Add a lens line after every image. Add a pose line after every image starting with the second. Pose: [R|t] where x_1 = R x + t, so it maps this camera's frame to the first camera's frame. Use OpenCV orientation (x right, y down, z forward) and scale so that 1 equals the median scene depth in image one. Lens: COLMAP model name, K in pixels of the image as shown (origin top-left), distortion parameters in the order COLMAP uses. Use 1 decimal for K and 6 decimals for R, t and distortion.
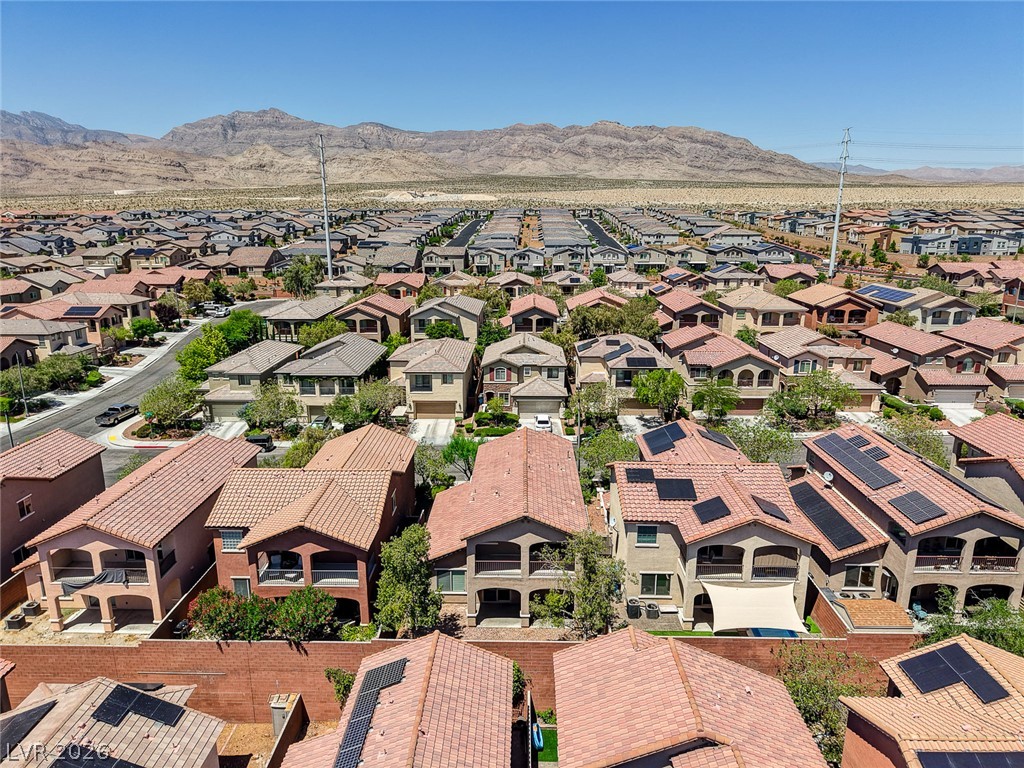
lens RADIAL K [[687.1, 0, 512.0], [0, 687.1, 384.0], [0, 0, 1]] dist [0.017801, -0.019180]
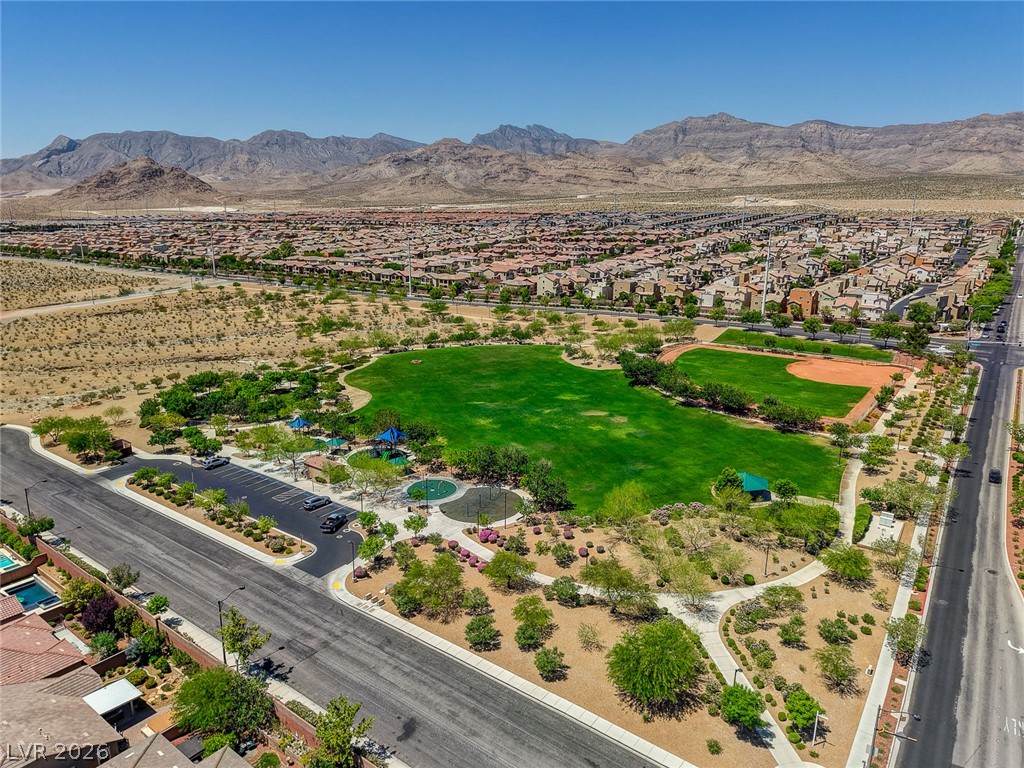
lens RADIAL K [[687.1, 0, 512.0], [0, 687.1, 384.0], [0, 0, 1]] dist [0.017801, -0.019180]
pose [[0.822164, 0.152747, -0.548374, 0.087041], [-0.149652, 0.987439, 0.050678, 0.032833], [0.549227, 0.040400, 0.834696, -0.143164]]
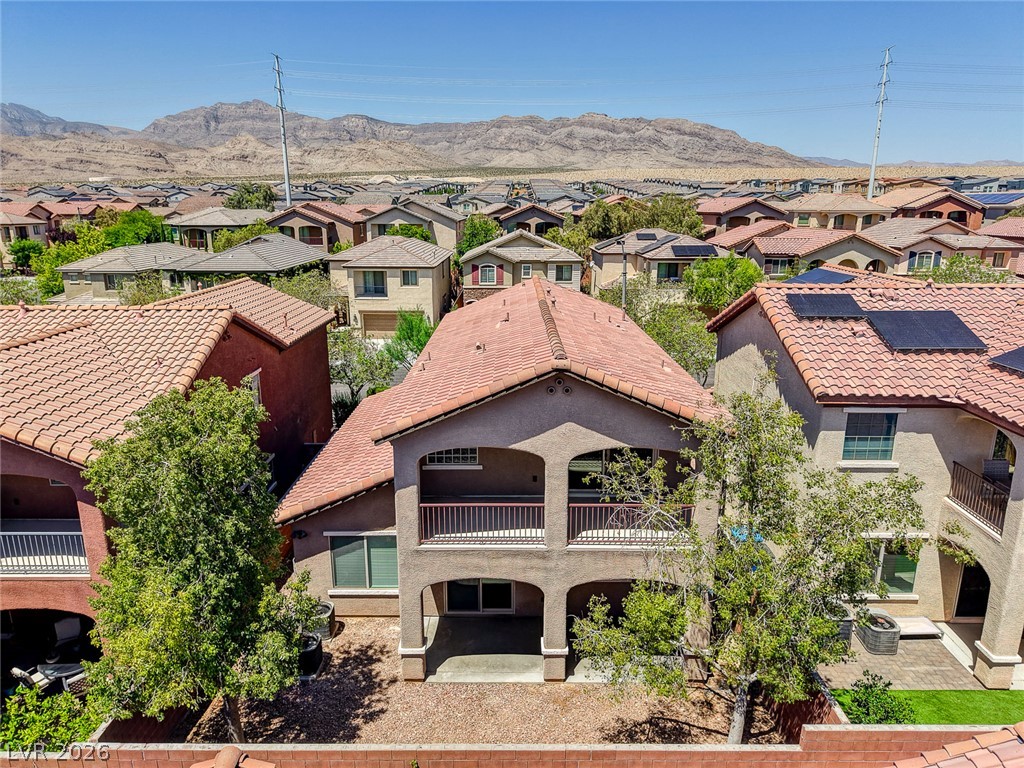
lens RADIAL K [[687.1, 0, 512.0], [0, 687.1, 384.0], [0, 0, 1]] dist [0.017801, -0.019180]
pose [[0.999835, -0.004204, 0.017674, -0.000130], [0.004078, 0.999966, 0.007158, 0.002370], [-0.017704, -0.007085, 0.999818, 0.007881]]
